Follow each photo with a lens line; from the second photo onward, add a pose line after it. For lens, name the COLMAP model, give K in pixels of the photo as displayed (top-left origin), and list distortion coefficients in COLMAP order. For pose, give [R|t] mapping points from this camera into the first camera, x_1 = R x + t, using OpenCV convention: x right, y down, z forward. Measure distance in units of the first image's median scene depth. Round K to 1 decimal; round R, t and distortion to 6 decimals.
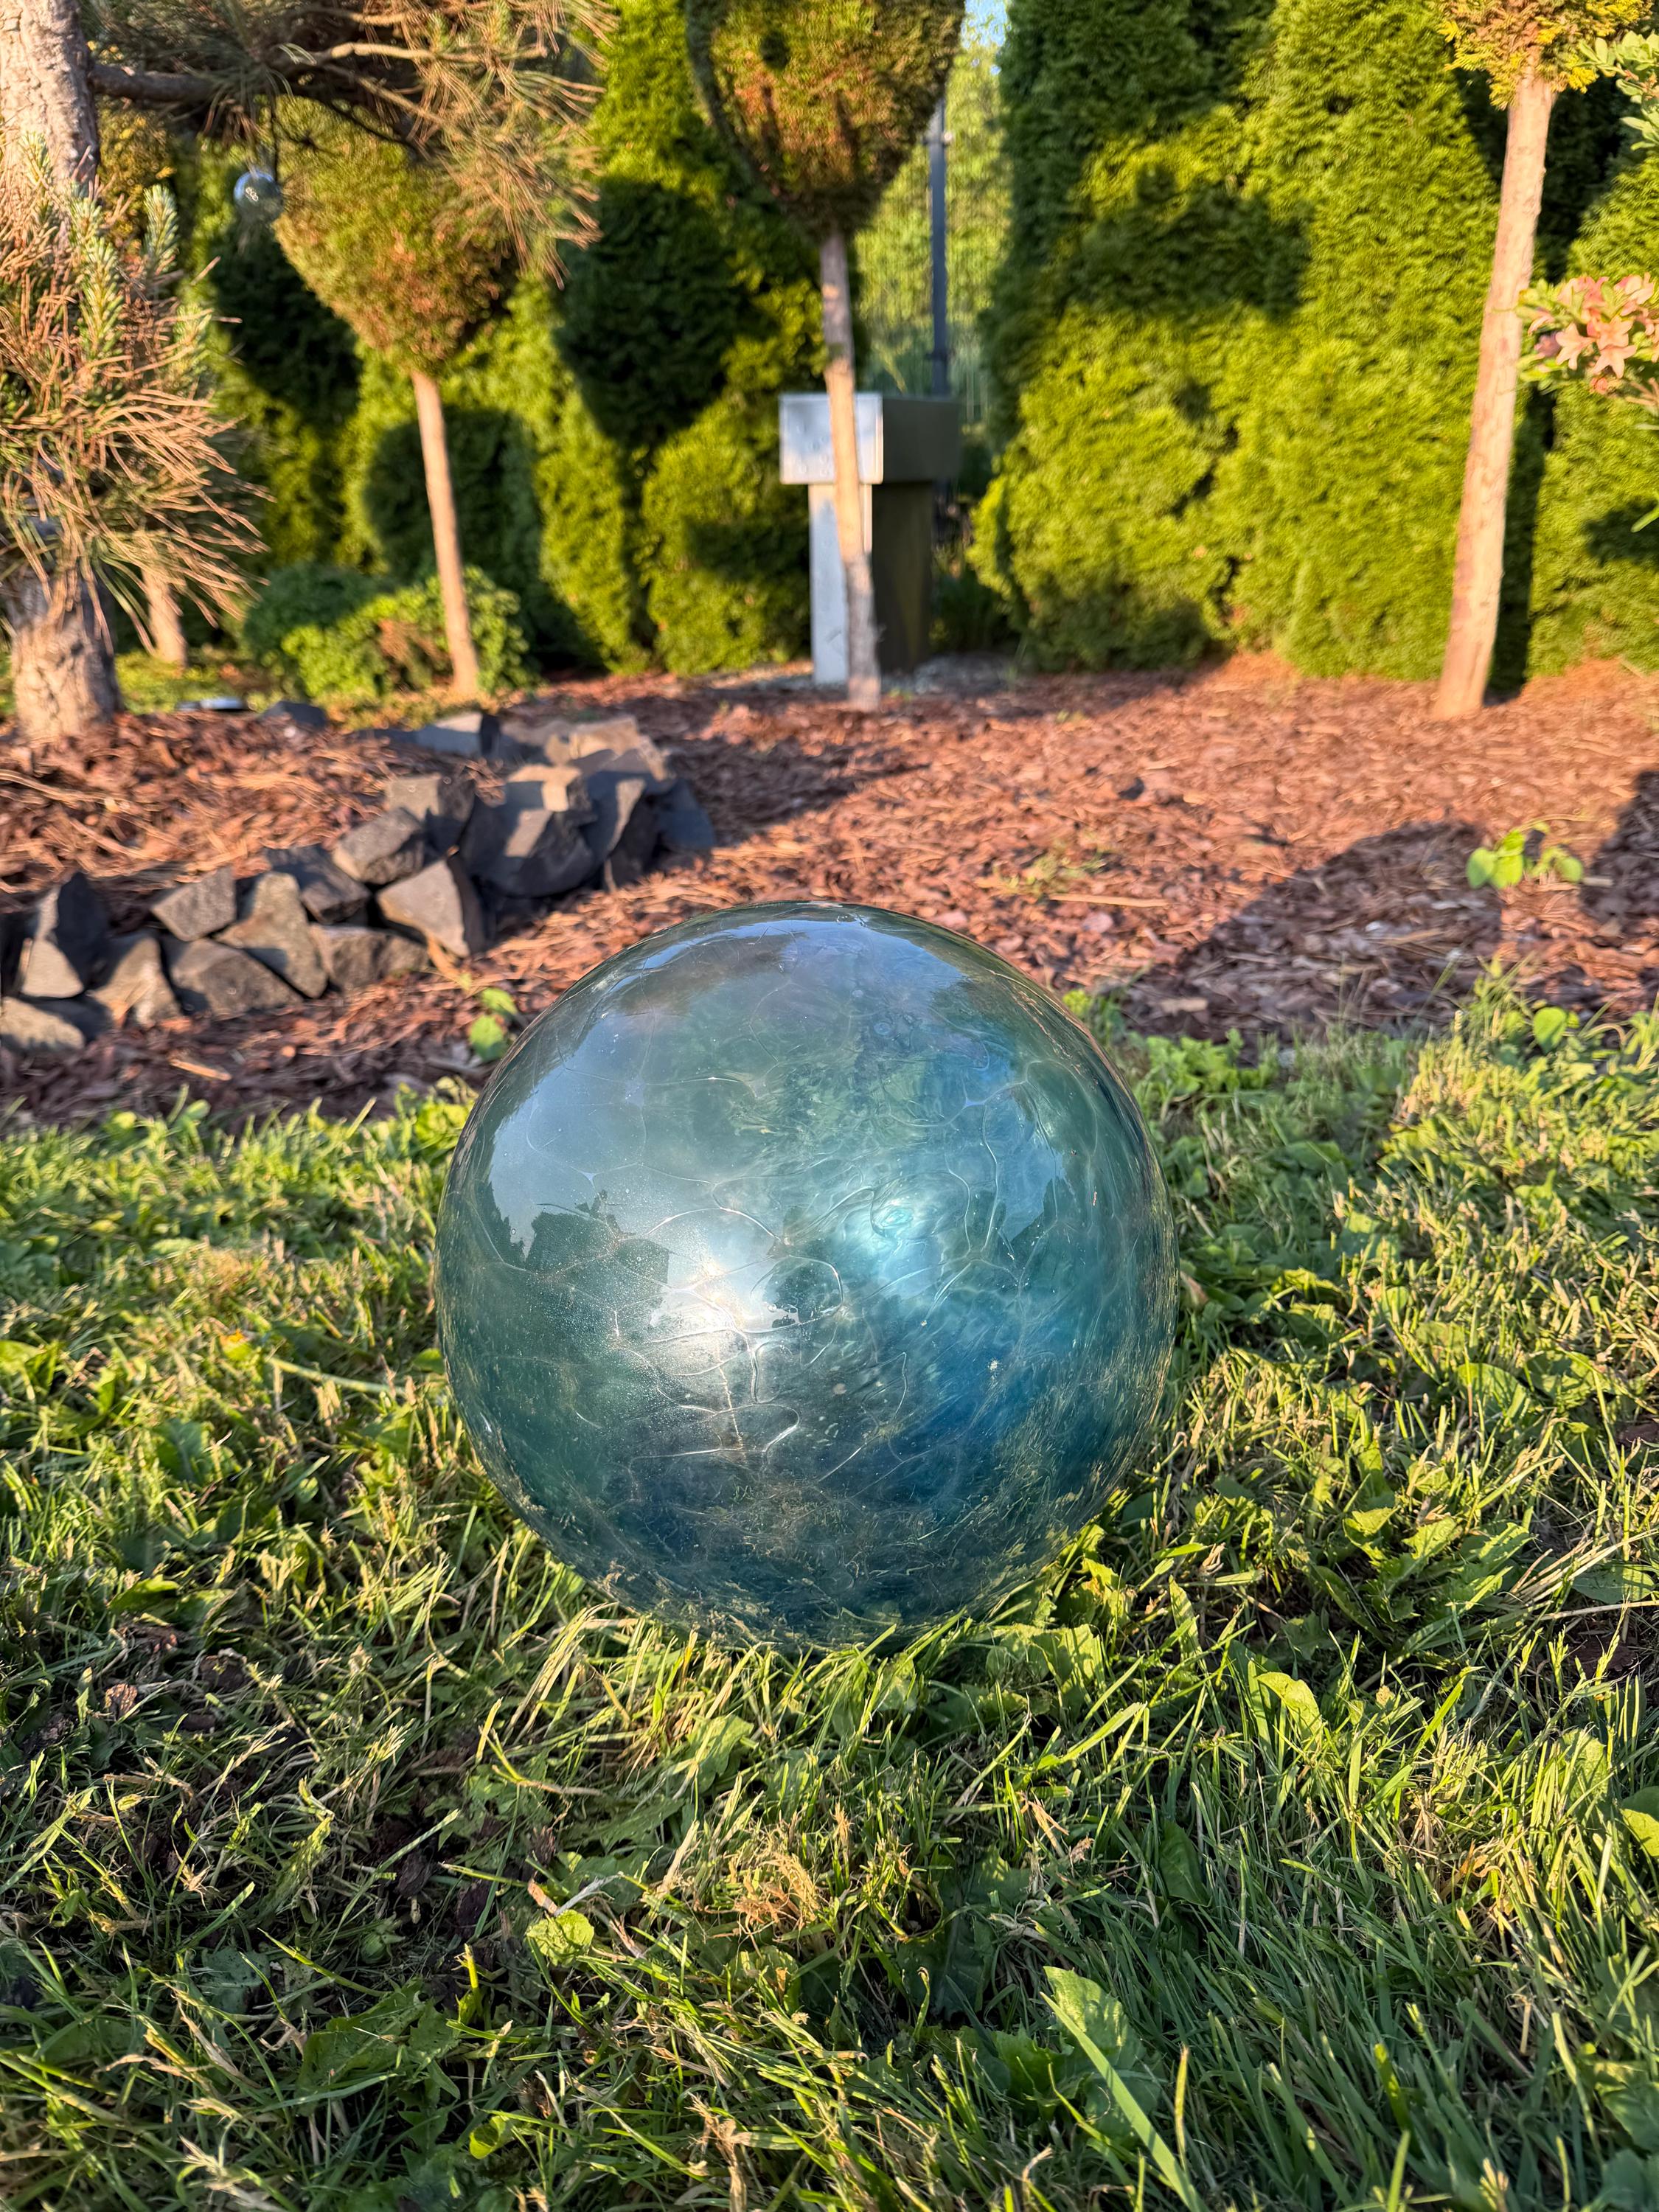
lens RADIAL K [[1562.7, 0, 822.0], [0, 1562.7, 1099.1], [0, 0, 1]] dist [-0.013621, -0.002150]
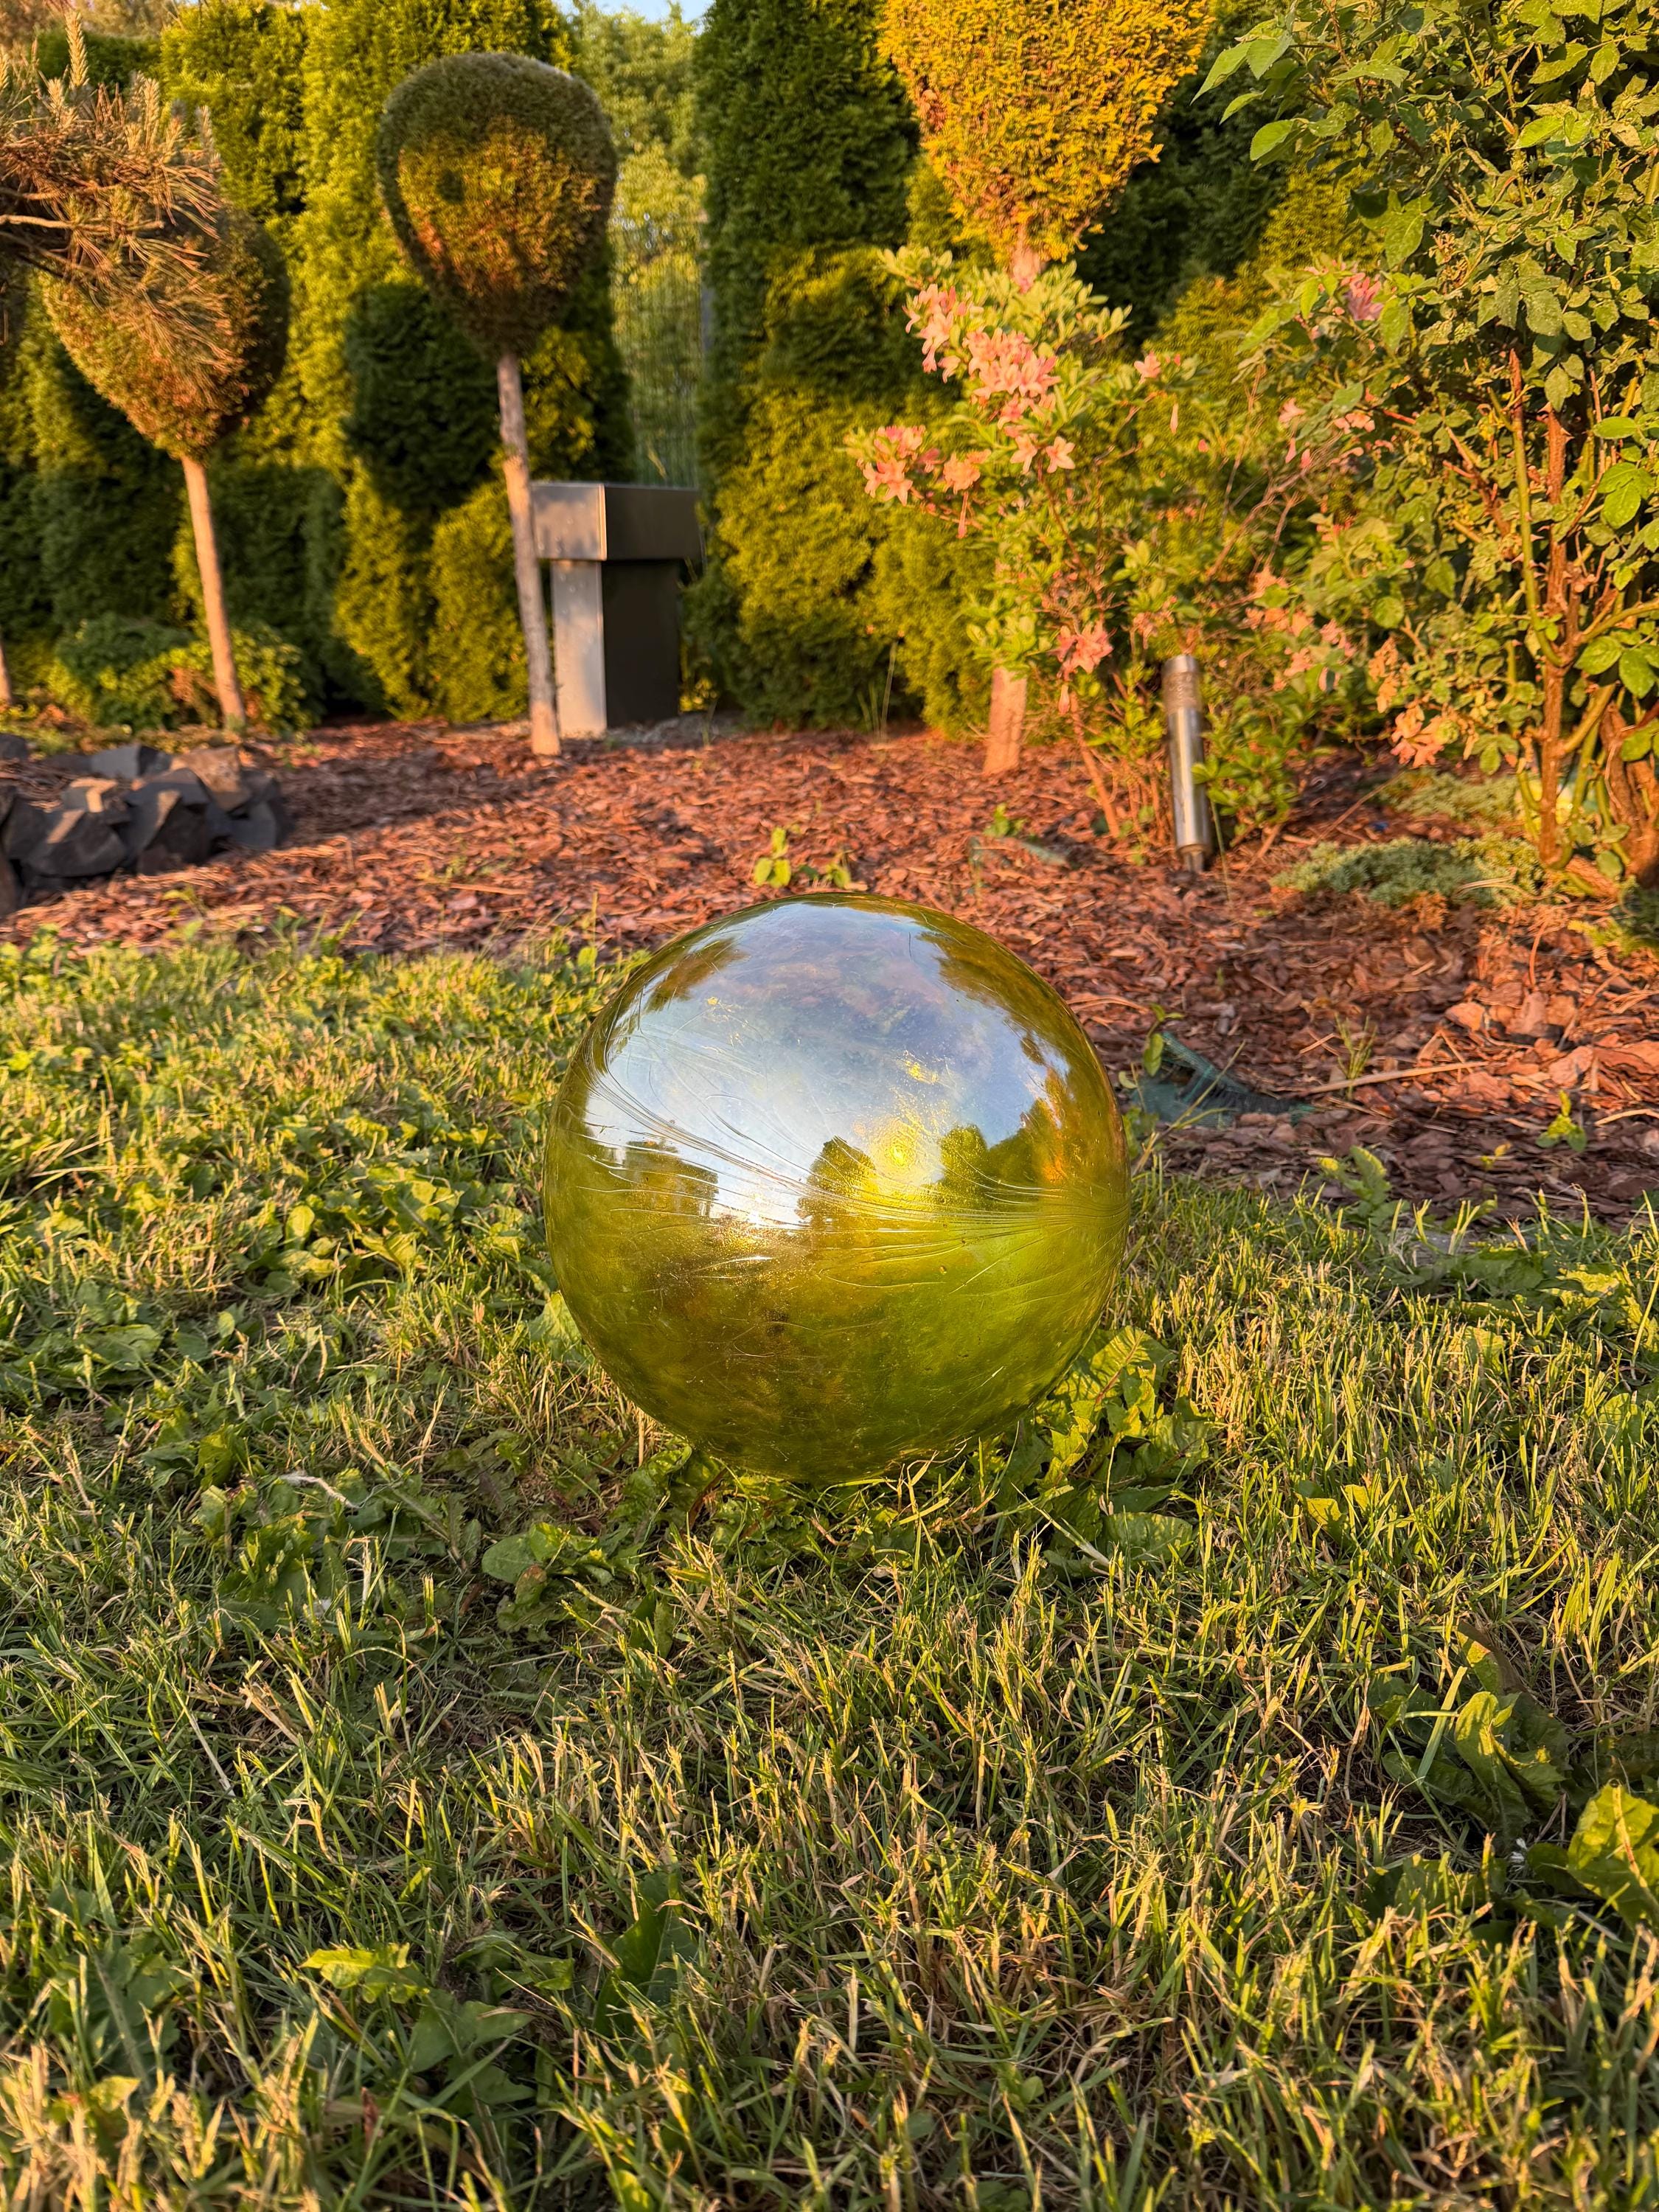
lens RADIAL K [[1574.8, 0, 820.1], [0, 1574.8, 1120.1], [0, 0, 1]] dist [-0.009211, -0.009317]
pose [[0.999384, 0.034173, -0.007994, 0.241445], [-0.034381, 0.999029, -0.027536, 0.045979], [0.007045, 0.027794, 0.999589, -0.156375]]
